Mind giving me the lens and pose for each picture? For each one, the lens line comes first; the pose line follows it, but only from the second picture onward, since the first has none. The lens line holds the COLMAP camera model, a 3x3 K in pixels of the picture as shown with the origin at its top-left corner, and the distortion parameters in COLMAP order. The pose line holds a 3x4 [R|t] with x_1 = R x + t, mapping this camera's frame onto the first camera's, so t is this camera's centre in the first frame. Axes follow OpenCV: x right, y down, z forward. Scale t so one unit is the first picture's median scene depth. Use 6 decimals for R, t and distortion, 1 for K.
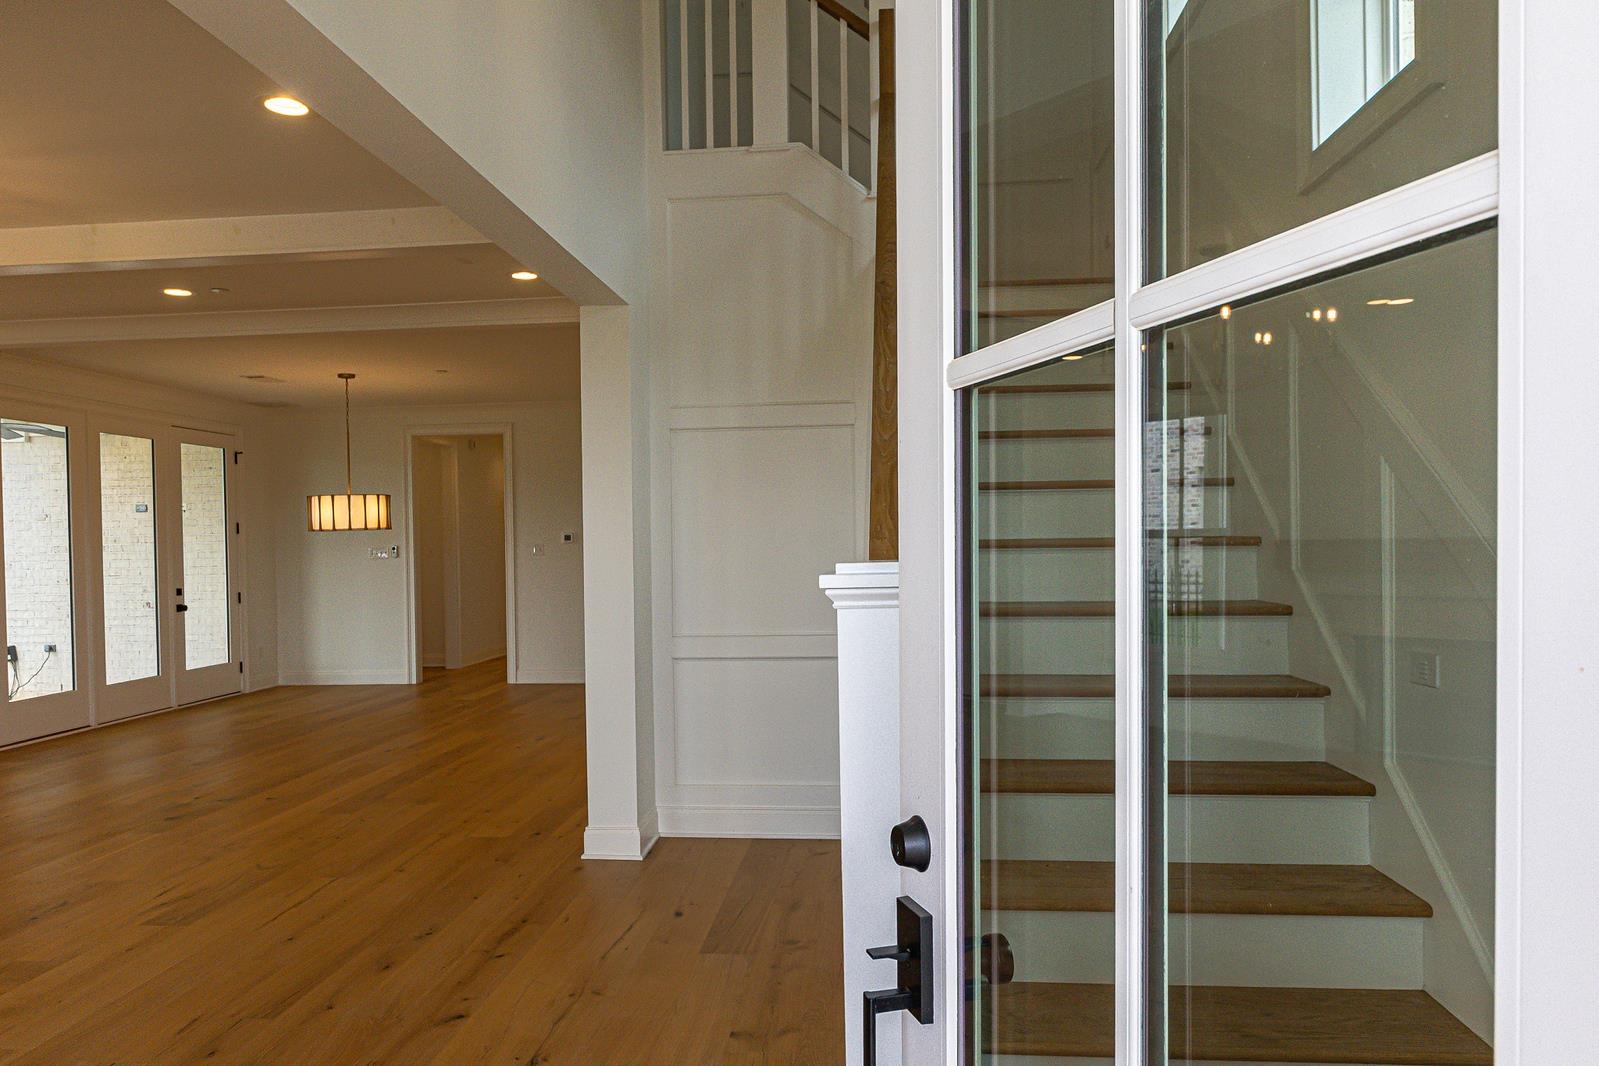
lens RADIAL K [[1098.7, 0, 797.4], [0, 1098.7, 555.2], [0, 0, 1]] dist [0.001234, 0.001074]
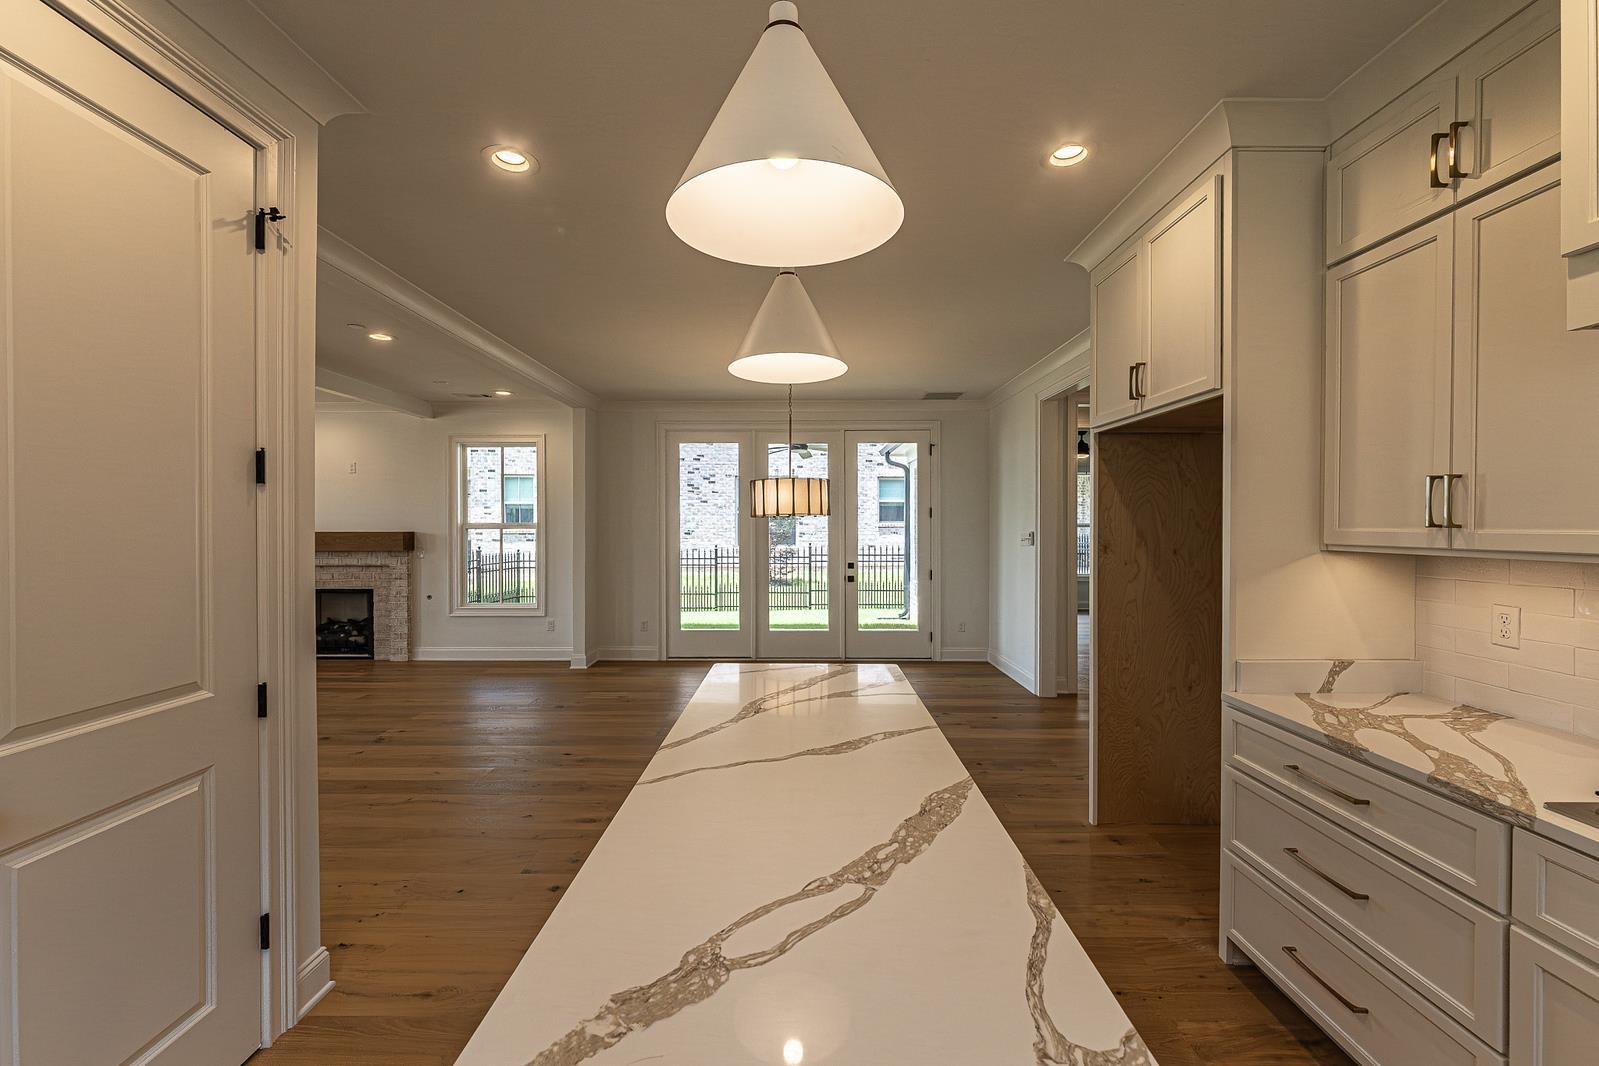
lens RADIAL K [[642.7, 0, 784.9], [0, 642.7, 529.3], [0, 0, 1]] dist [-0.000015, 0.000278]
pose [[0.077691, 0.023530, -0.996700, 0.161878], [-0.011706, 0.999674, 0.022687, -0.025450], [0.996909, 0.009905, 0.077941, 0.999542]]
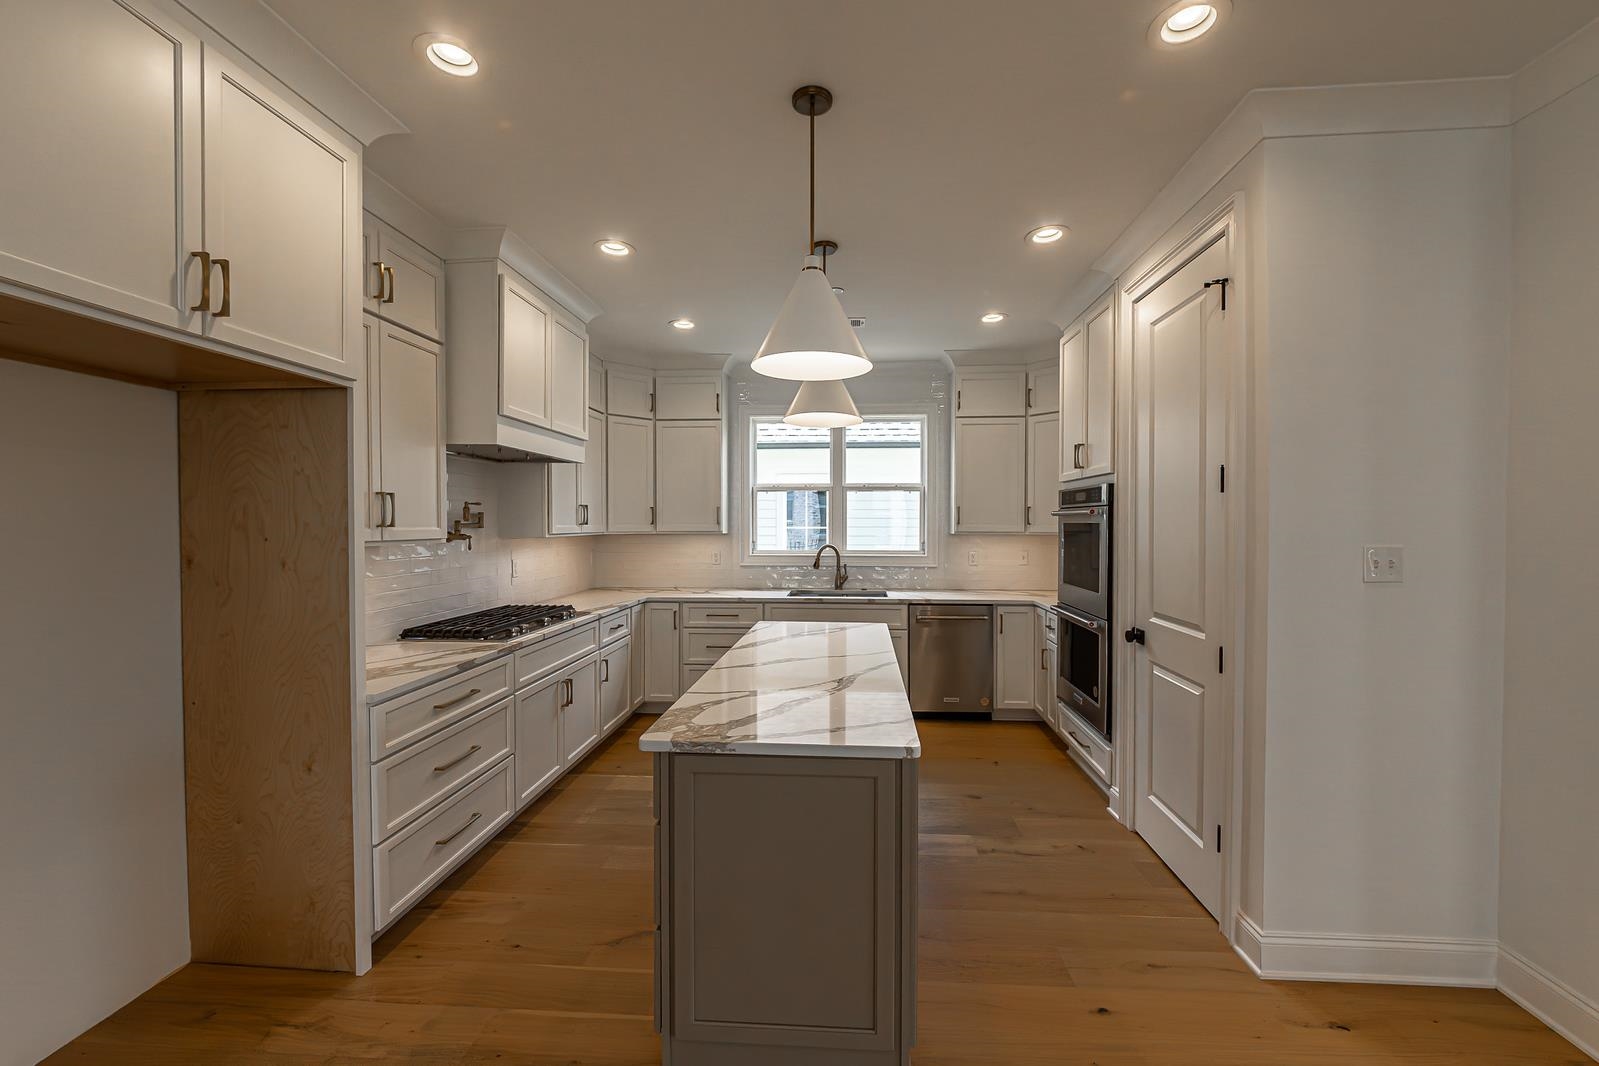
lens RADIAL K [[625.4, 0, 813.5], [0, 625.4, 533.1], [0, 0, 1]] dist [-0.003011, -0.000223]
pose [[-0.030016, -0.004167, 0.999541, -0.317842], [0.012229, 0.999915, 0.004536, -0.019936], [-0.999475, 0.012360, -0.029962, 1.025771]]
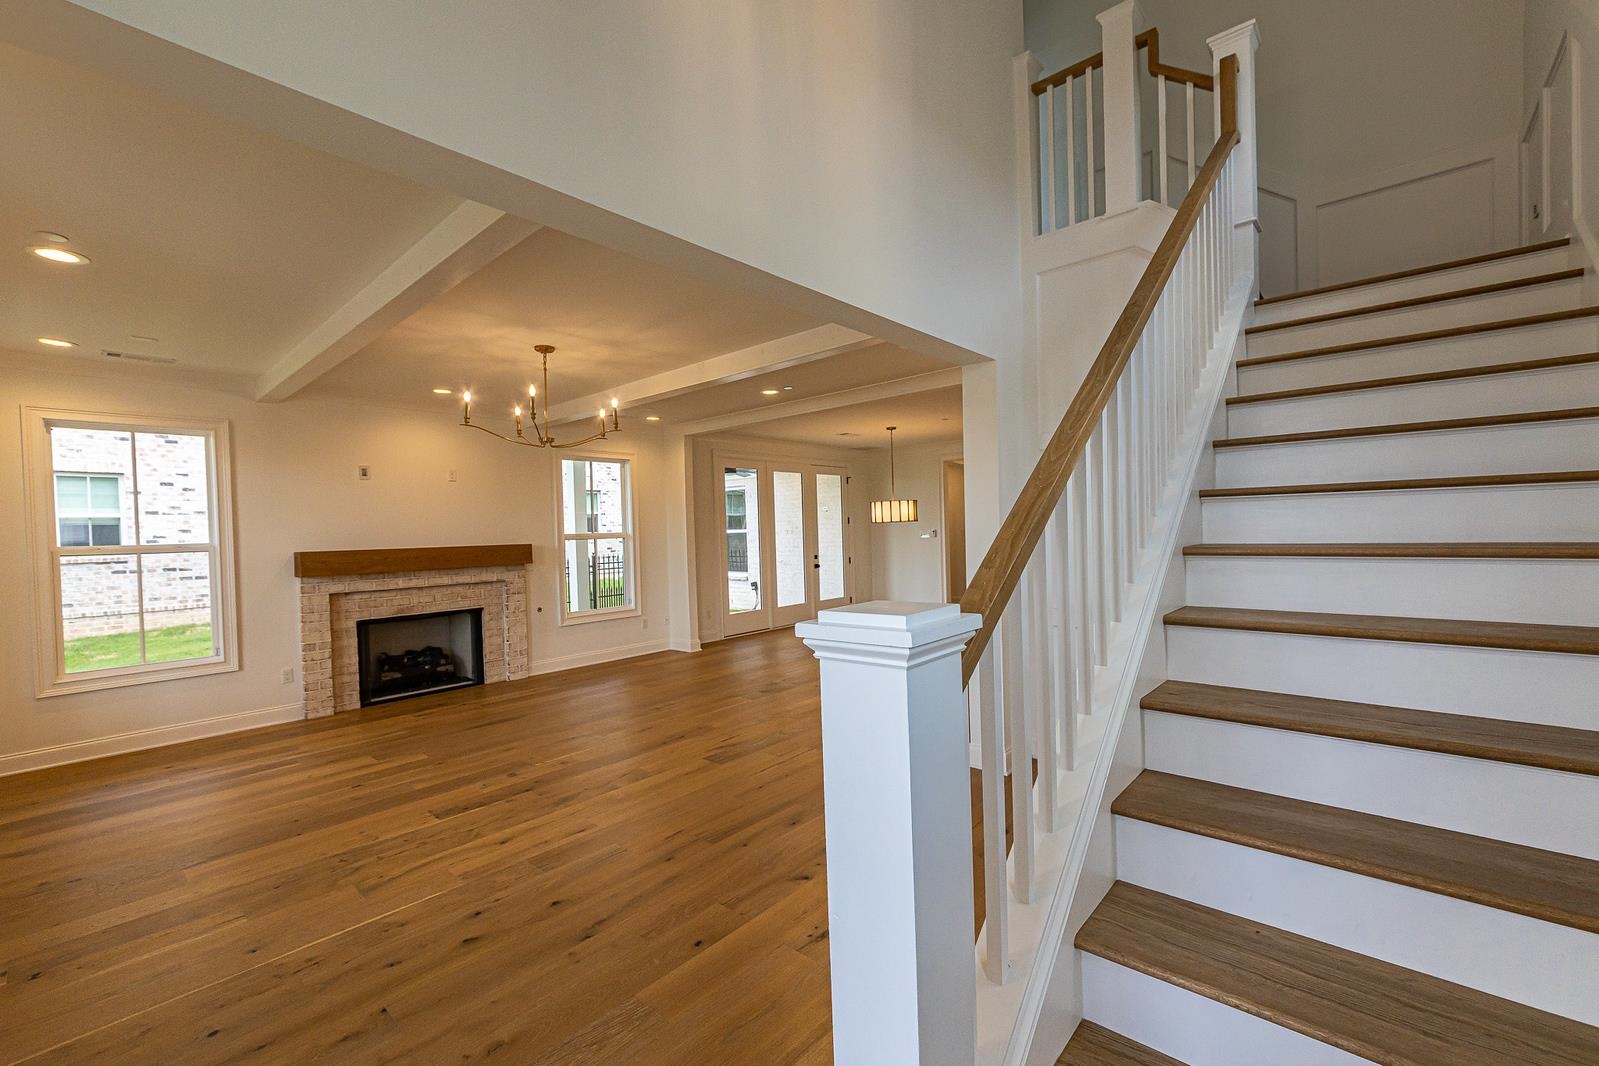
lens RADIAL K [[673.3, 0, 805.9], [0, 673.3, 538.3], [0, 0, 1]] dist [0.001646, -0.000260]
pose [[0.810318, 0.001460, -0.585988, 0.079419], [0.007680, 0.999885, 0.013111, -0.013577], [0.585940, -0.015125, 0.810213, 0.113207]]
